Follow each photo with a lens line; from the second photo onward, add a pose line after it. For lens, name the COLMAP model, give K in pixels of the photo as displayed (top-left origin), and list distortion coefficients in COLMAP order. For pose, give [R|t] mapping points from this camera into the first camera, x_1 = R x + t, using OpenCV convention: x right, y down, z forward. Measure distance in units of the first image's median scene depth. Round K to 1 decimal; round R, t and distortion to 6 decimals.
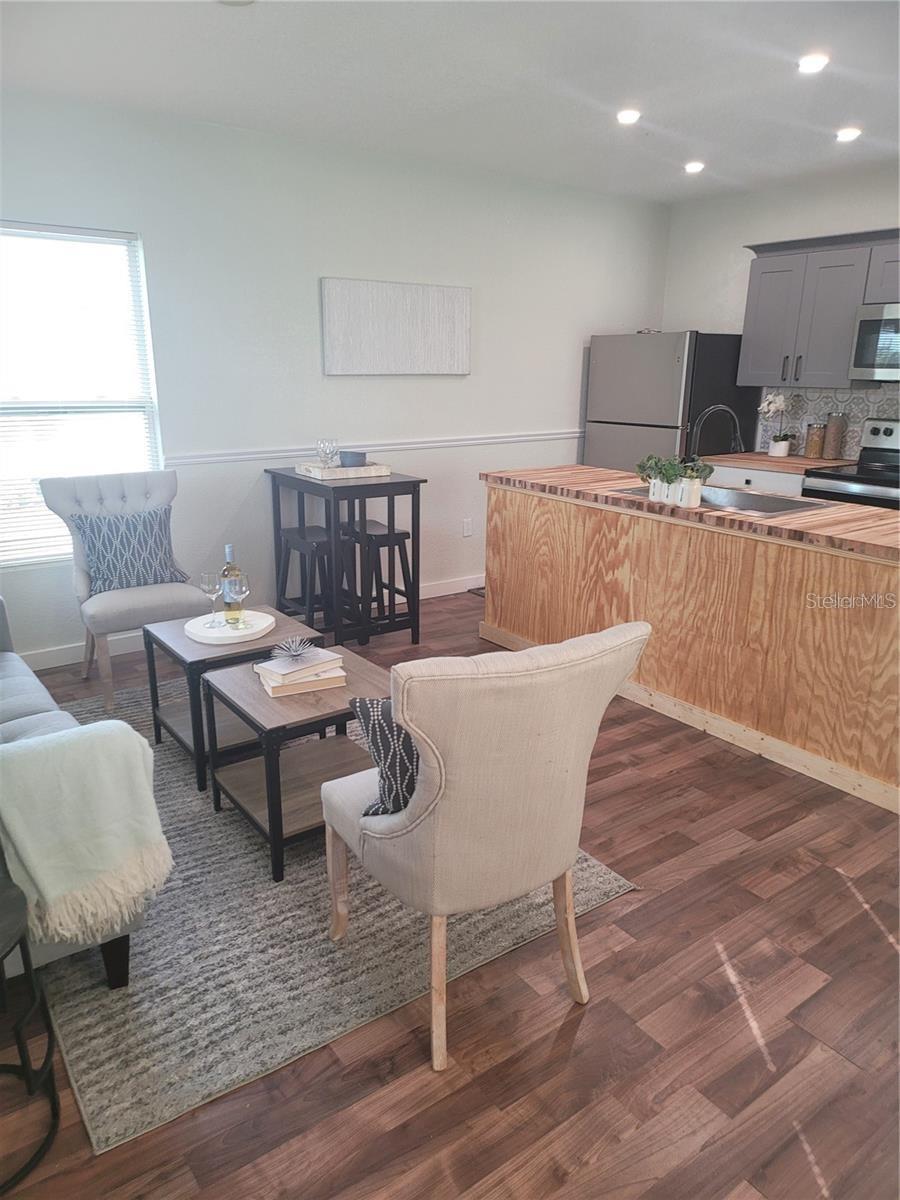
lens RADIAL K [[826.4, 0, 452.4], [0, 826.4, 611.6], [0, 0, 1]] dist [0.080817, -0.085925]
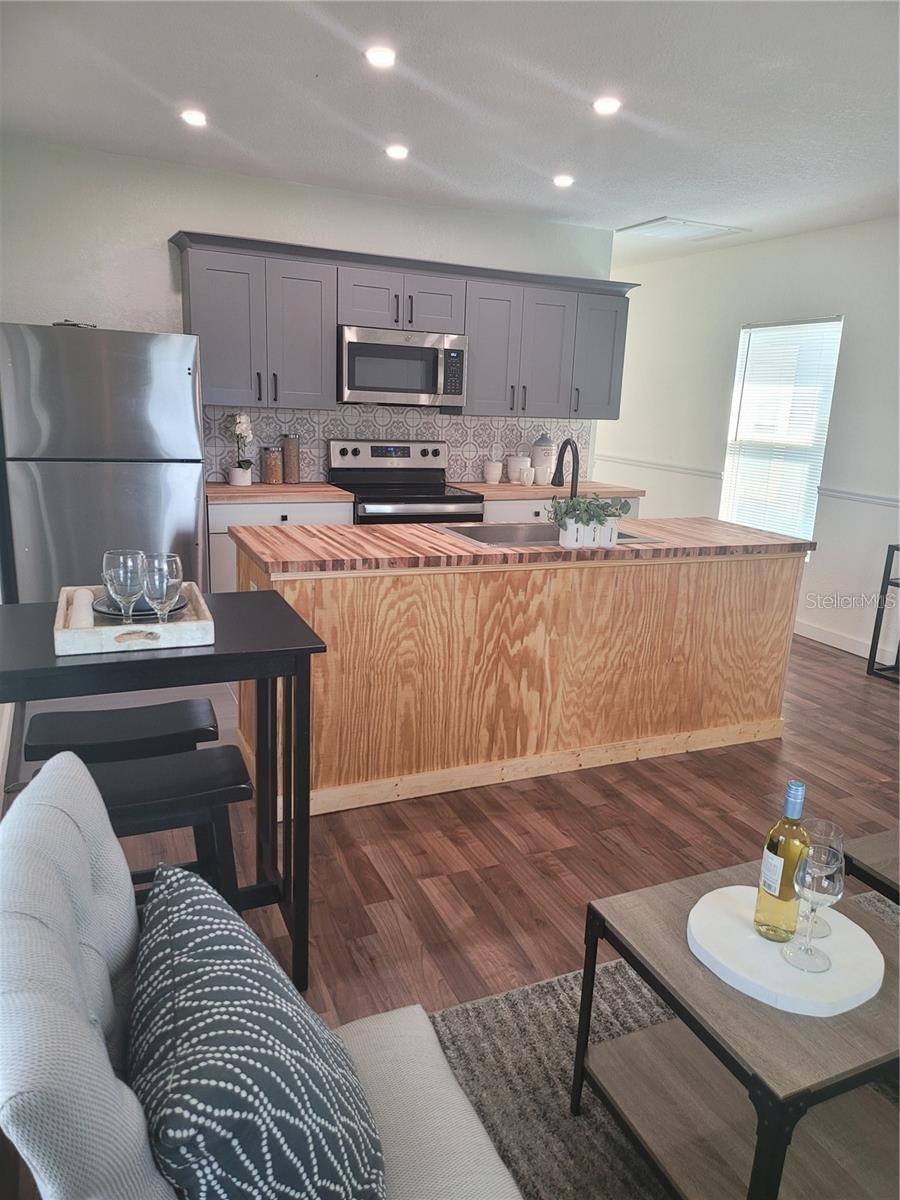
lens RADIAL K [[826.4, 0, 452.4], [0, 826.4, 611.6], [0, 0, 1]] dist [0.080817, -0.085925]
pose [[0.209331, -0.248879, 0.945643, -0.673657], [0.240561, 0.950454, 0.196894, -0.287930], [-0.947793, 0.186269, 0.258830, 0.953406]]
